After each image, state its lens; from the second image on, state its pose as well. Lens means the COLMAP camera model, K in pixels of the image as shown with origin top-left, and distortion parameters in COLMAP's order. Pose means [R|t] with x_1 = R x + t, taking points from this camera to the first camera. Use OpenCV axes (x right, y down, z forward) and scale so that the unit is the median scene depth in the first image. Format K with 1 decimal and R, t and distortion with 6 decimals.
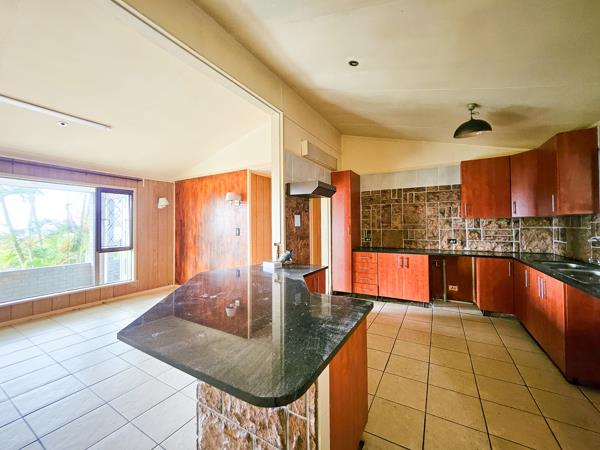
lens RADIAL K [[243.5, 0, 298.8], [0, 243.5, 221.7], [0, 0, 1]] dist [-0.000870, -0.000184]
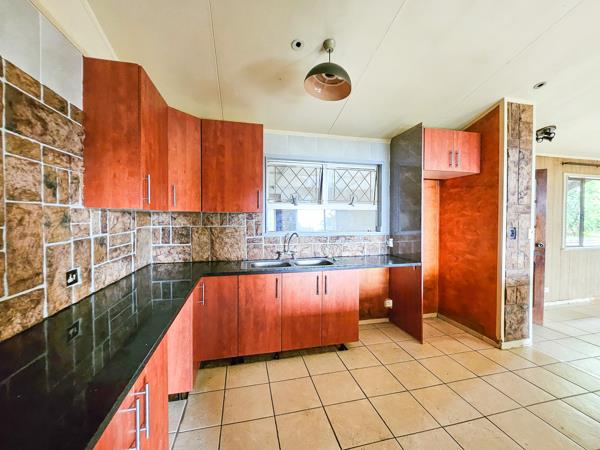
lens RADIAL K [[243.5, 0, 298.8], [0, 243.5, 221.7], [0, 0, 1]] dist [-0.000870, -0.000184]
pose [[-0.683046, -0.008676, 0.730324, 0.199033], [-0.010481, 0.999943, 0.002077, 0.002127], [-0.730300, -0.006236, -0.683098, 1.053196]]
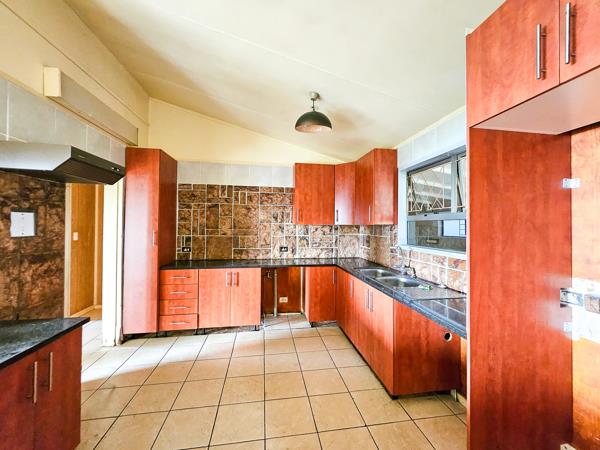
lens RADIAL K [[250.8, 0, 307.2], [0, 250.8, 223.8], [0, 0, 1]] dist [-0.000218, 0.000000]
pose [[0.769085, 0.019457, 0.638850, 0.097640], [-0.025075, 0.999686, -0.000259, -0.017419], [-0.638654, -0.015820, 0.769331, 0.231013]]
